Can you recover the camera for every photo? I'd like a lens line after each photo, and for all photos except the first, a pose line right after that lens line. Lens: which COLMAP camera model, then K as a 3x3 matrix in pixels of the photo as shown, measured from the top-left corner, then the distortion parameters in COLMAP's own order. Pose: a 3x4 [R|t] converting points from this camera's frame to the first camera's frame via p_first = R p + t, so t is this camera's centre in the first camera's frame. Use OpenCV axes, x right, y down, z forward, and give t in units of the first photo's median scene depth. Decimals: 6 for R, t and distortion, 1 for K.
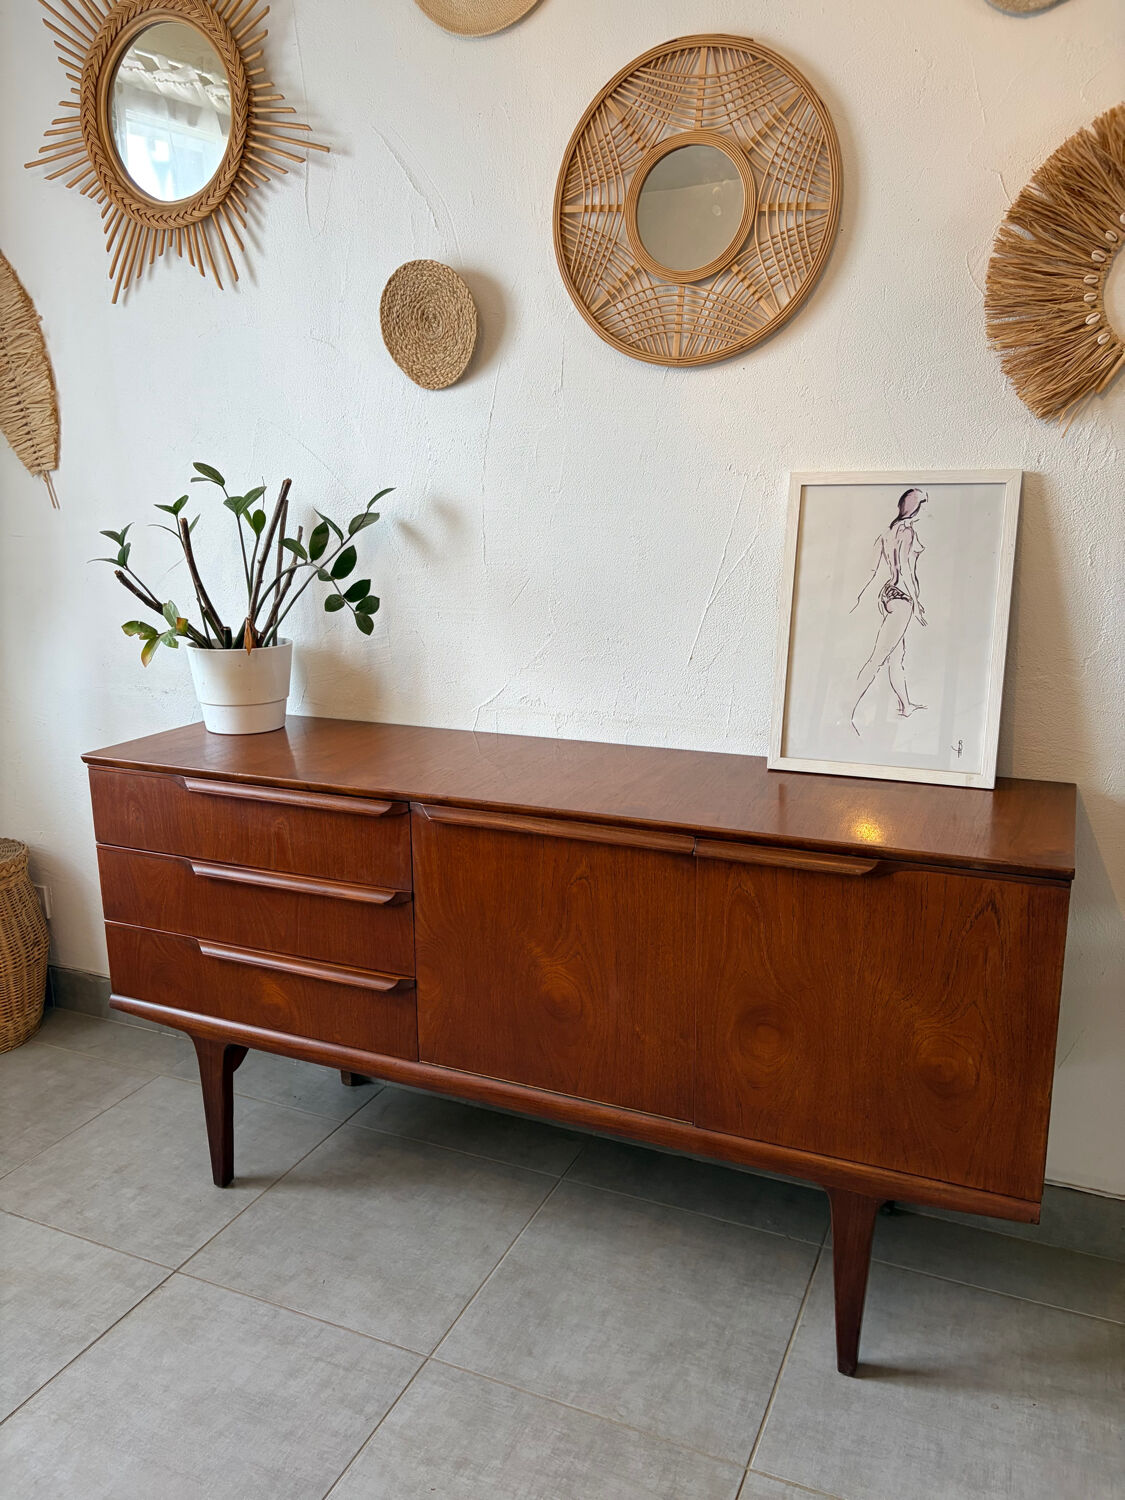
lens RADIAL K [[1146.7, 0, 550.8], [0, 1146.7, 754.6], [0, 0, 1]] dist [0.049031, -0.060334]
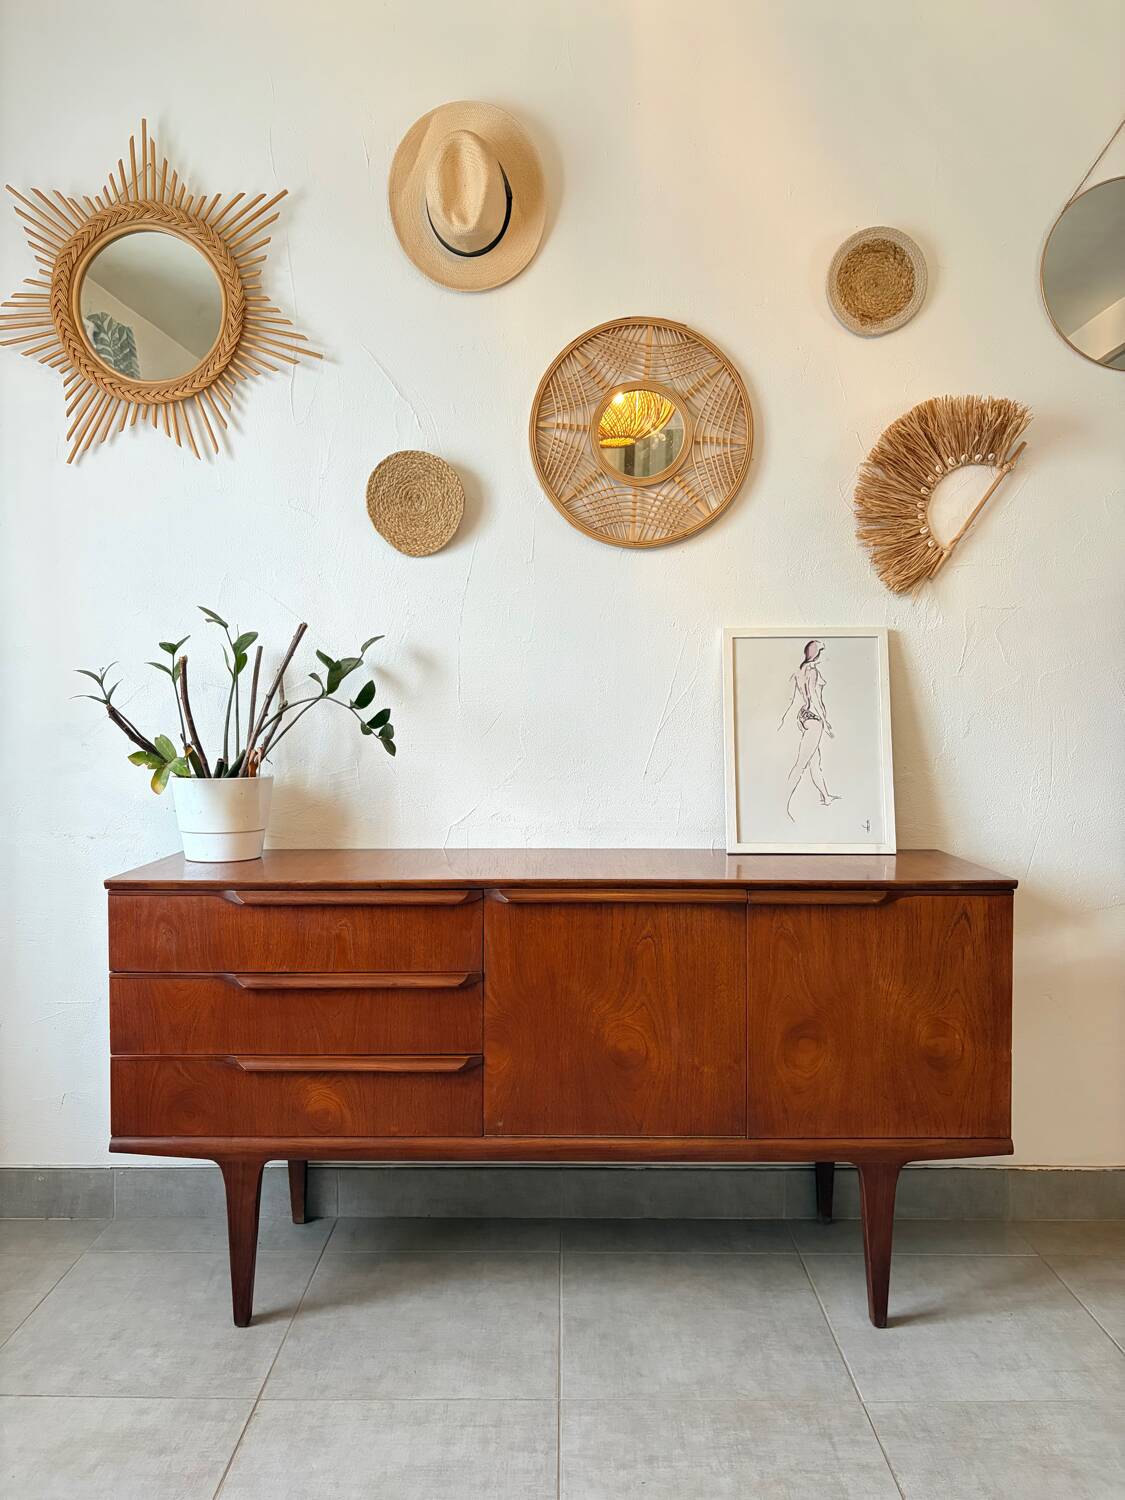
lens RADIAL K [[1146.7, 0, 556.4], [0, 1146.7, 752.0], [0, 0, 1]] dist [0.049031, -0.060334]
pose [[0.912490, -0.006435, 0.409049, -0.507519], [0.085702, 0.980697, -0.175752, 0.110320], [-0.400022, 0.195428, 0.895428, -0.077095]]
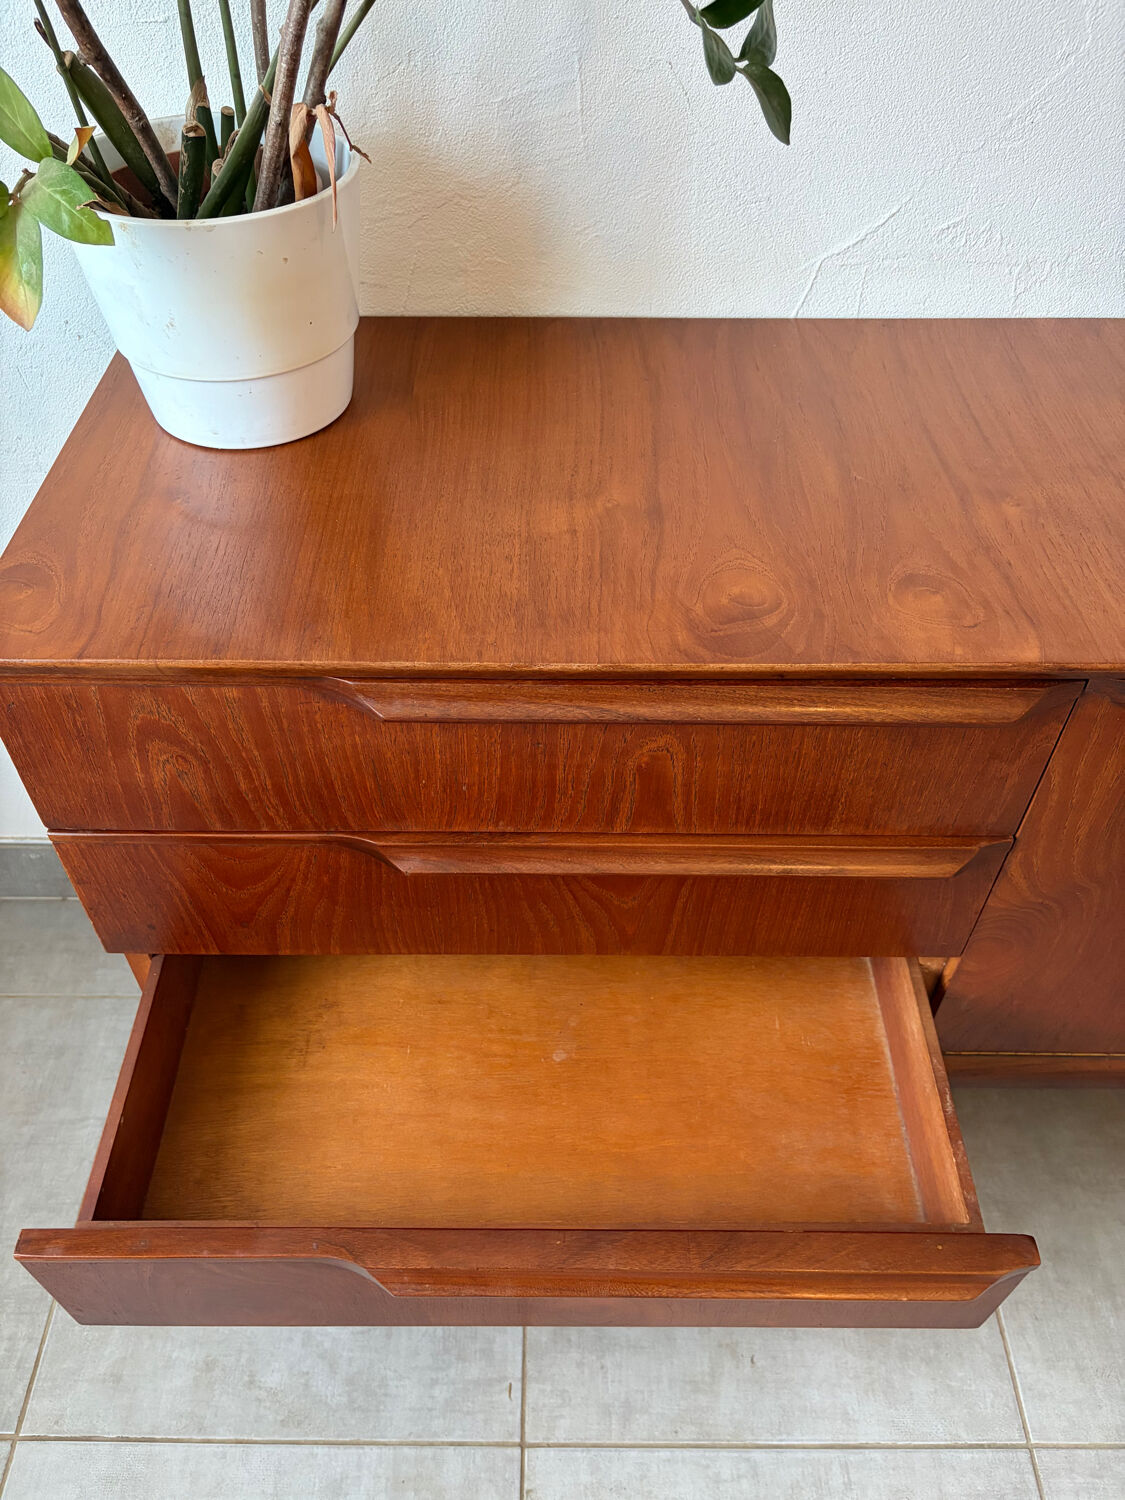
lens RADIAL K [[1146.7, 0, 559.8], [0, 1146.7, 758.4], [0, 0, 1]] dist [0.049031, -0.060334]
pose [[0.911252, -0.287537, 0.294861, -0.392348], [0.082338, 0.828680, 0.553634, -0.158477], [-0.403536, -0.480221, 0.778811, 0.735059]]
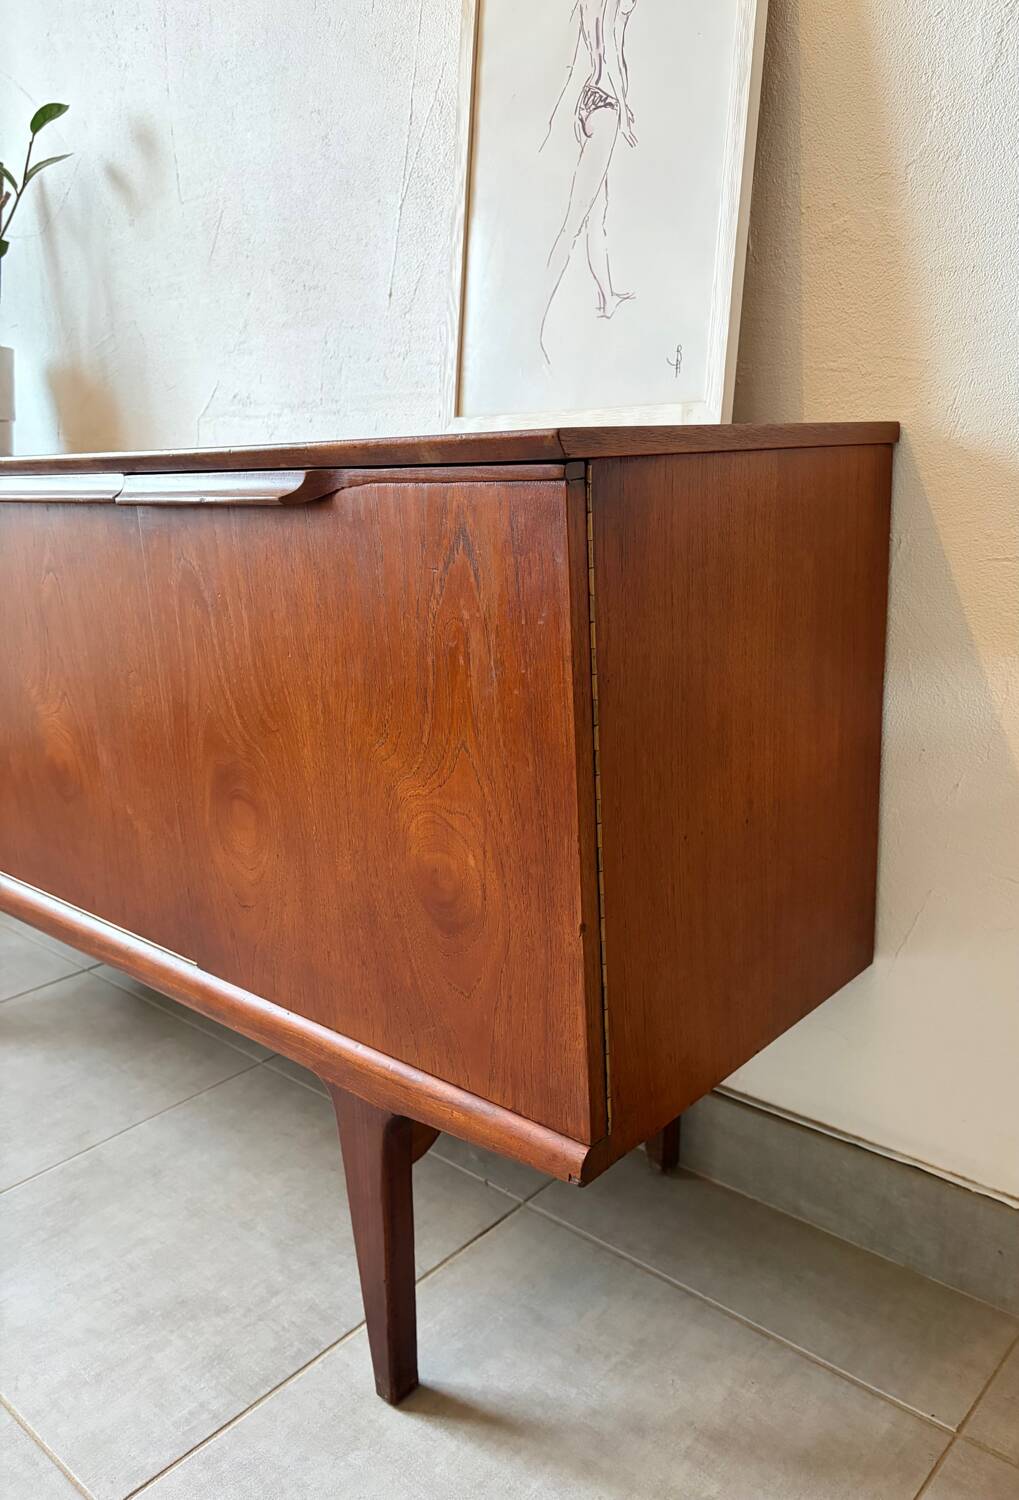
lens RADIAL K [[1148.3, 0, 558.5], [0, 1148.3, 758.6], [0, 0, 1]] dist [0.036184, -0.032451]
pose [[0.959093, 0.050106, -0.278621, 0.444291], [-0.039957, 0.998319, 0.041991, 0.159796], [0.280256, -0.029140, 0.959483, 0.418679]]
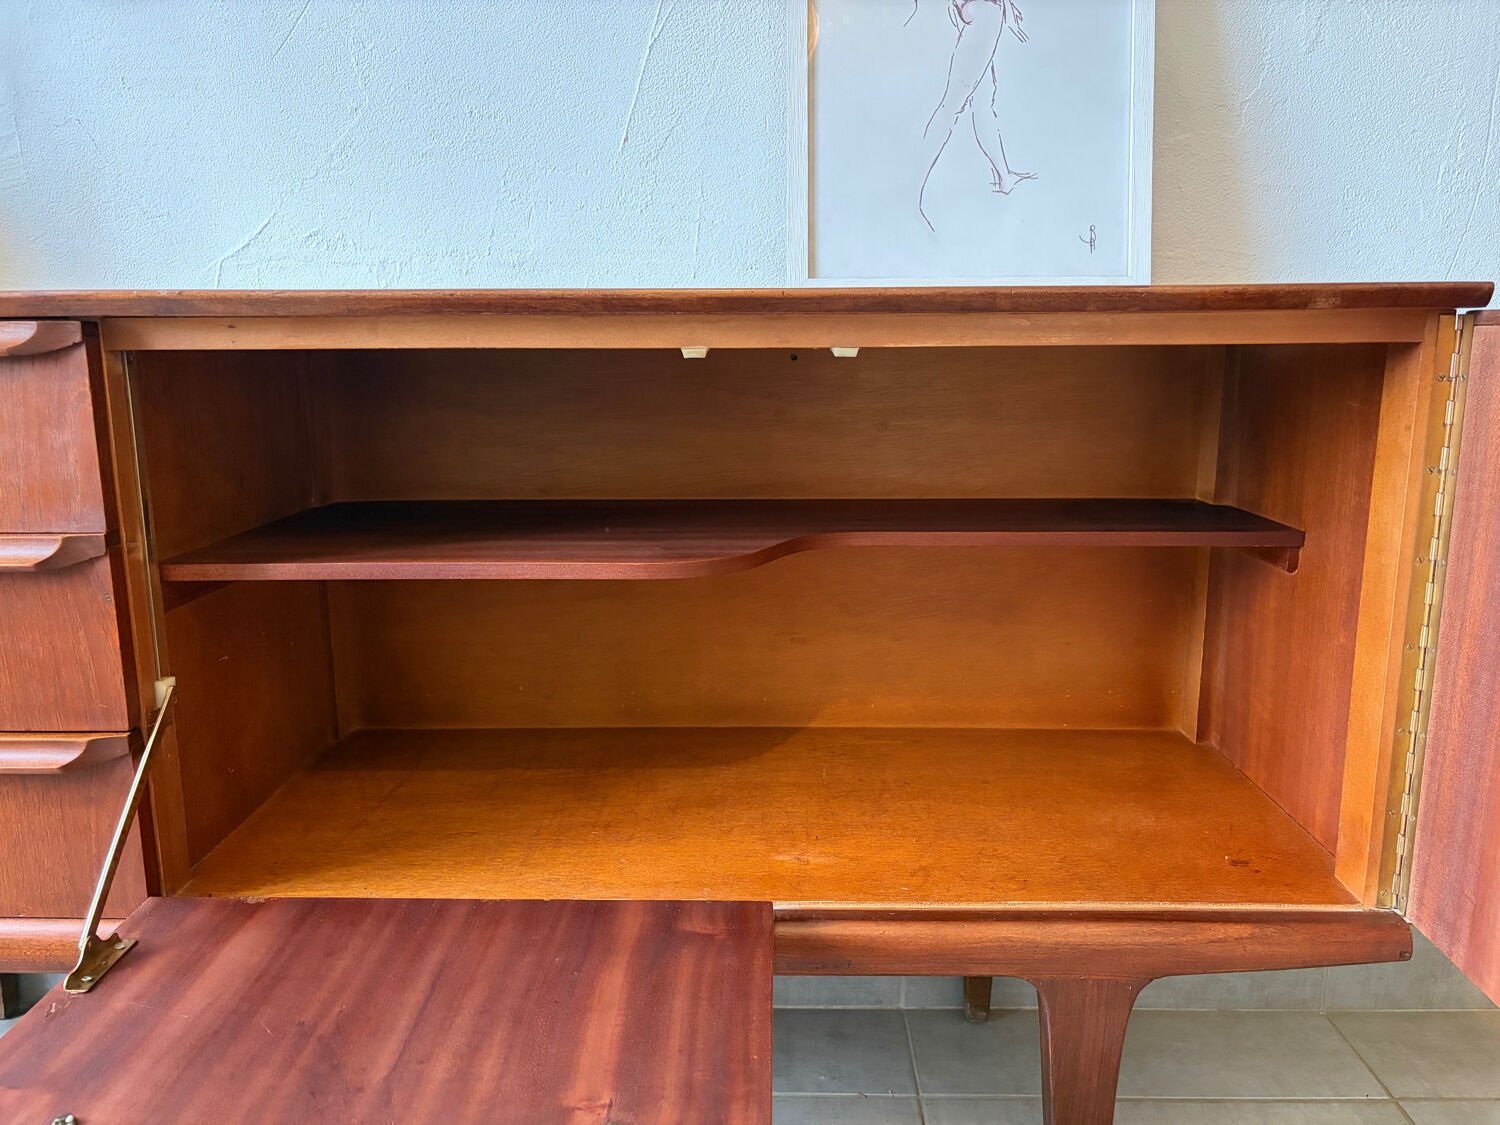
lens RADIAL K [[1146.7, 0, 755.2], [0, 1146.7, 567.7], [0, 0, 1]] dist [0.049031, -0.060334]
pose [[0.916348, -0.071348, 0.393974, -0.067909], [0.086746, 0.996001, -0.021391, 0.161946], [-0.390873, 0.053777, 0.918872, 0.484738]]
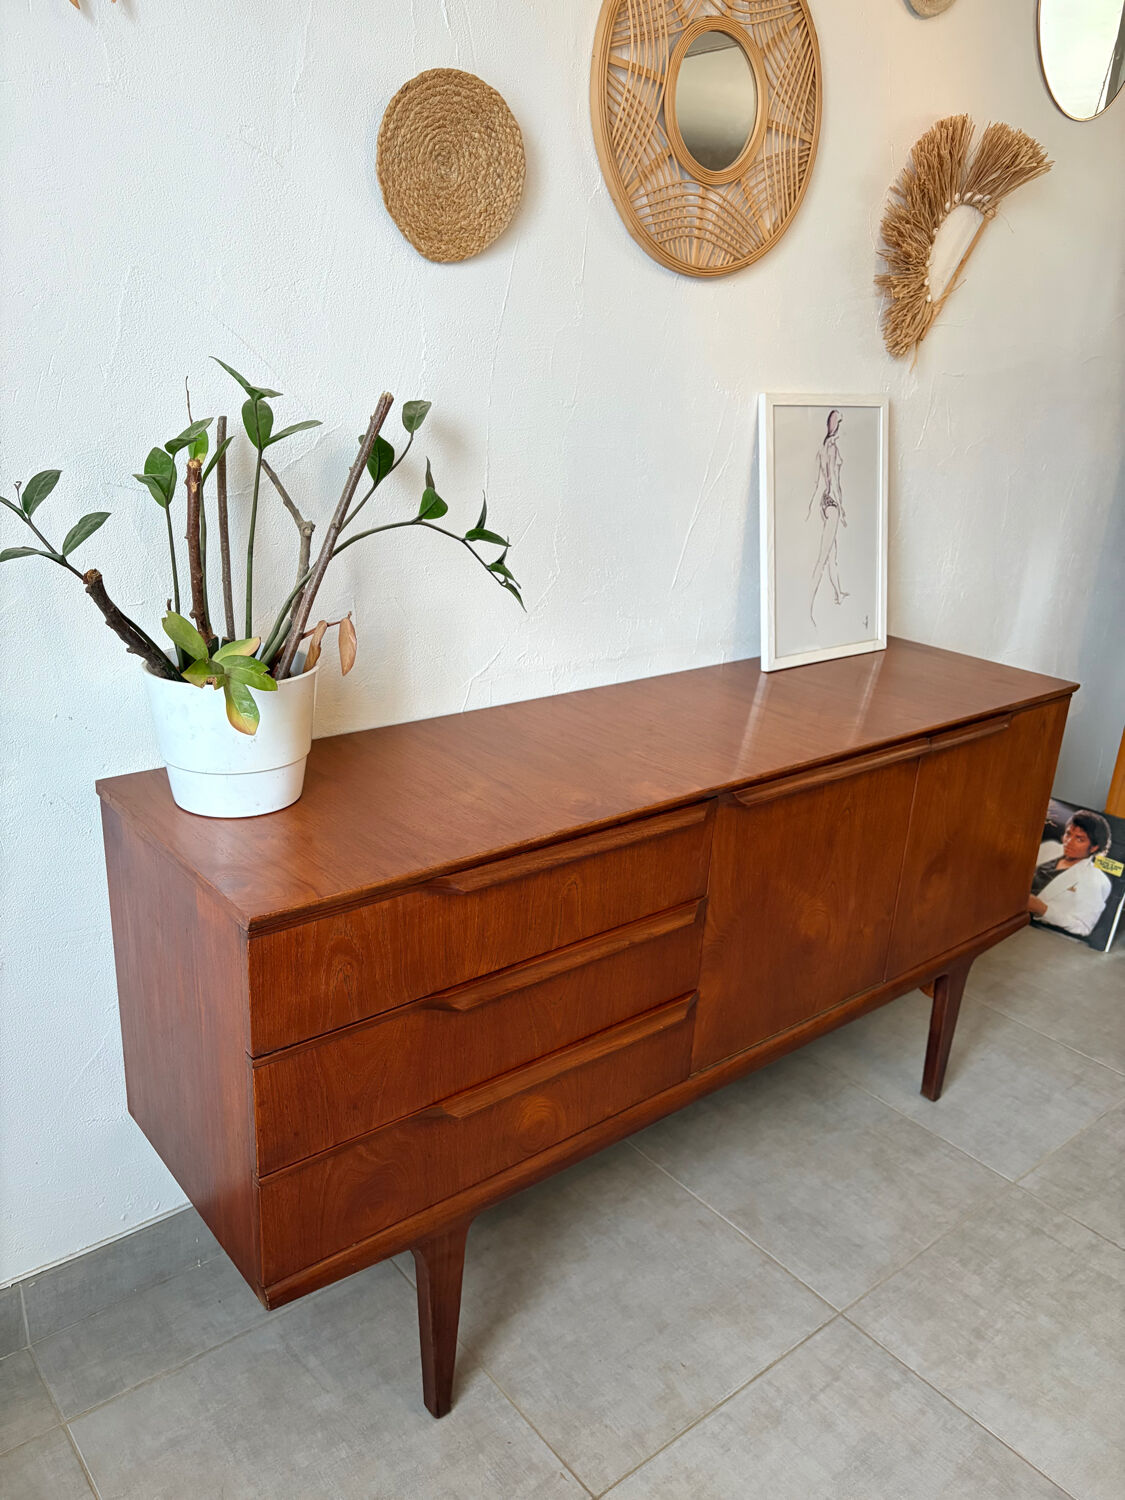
lens RADIAL K [[1146.7, 0, 564.8], [0, 1146.7, 756.1], [0, 0, 1]] dist [0.049031, -0.060334]
pose [[0.436873, -0.272542, 0.857241, -0.871922], [0.152242, 0.961650, 0.228150, -0.193525], [-0.886546, 0.030836, 0.461611, 0.683447]]
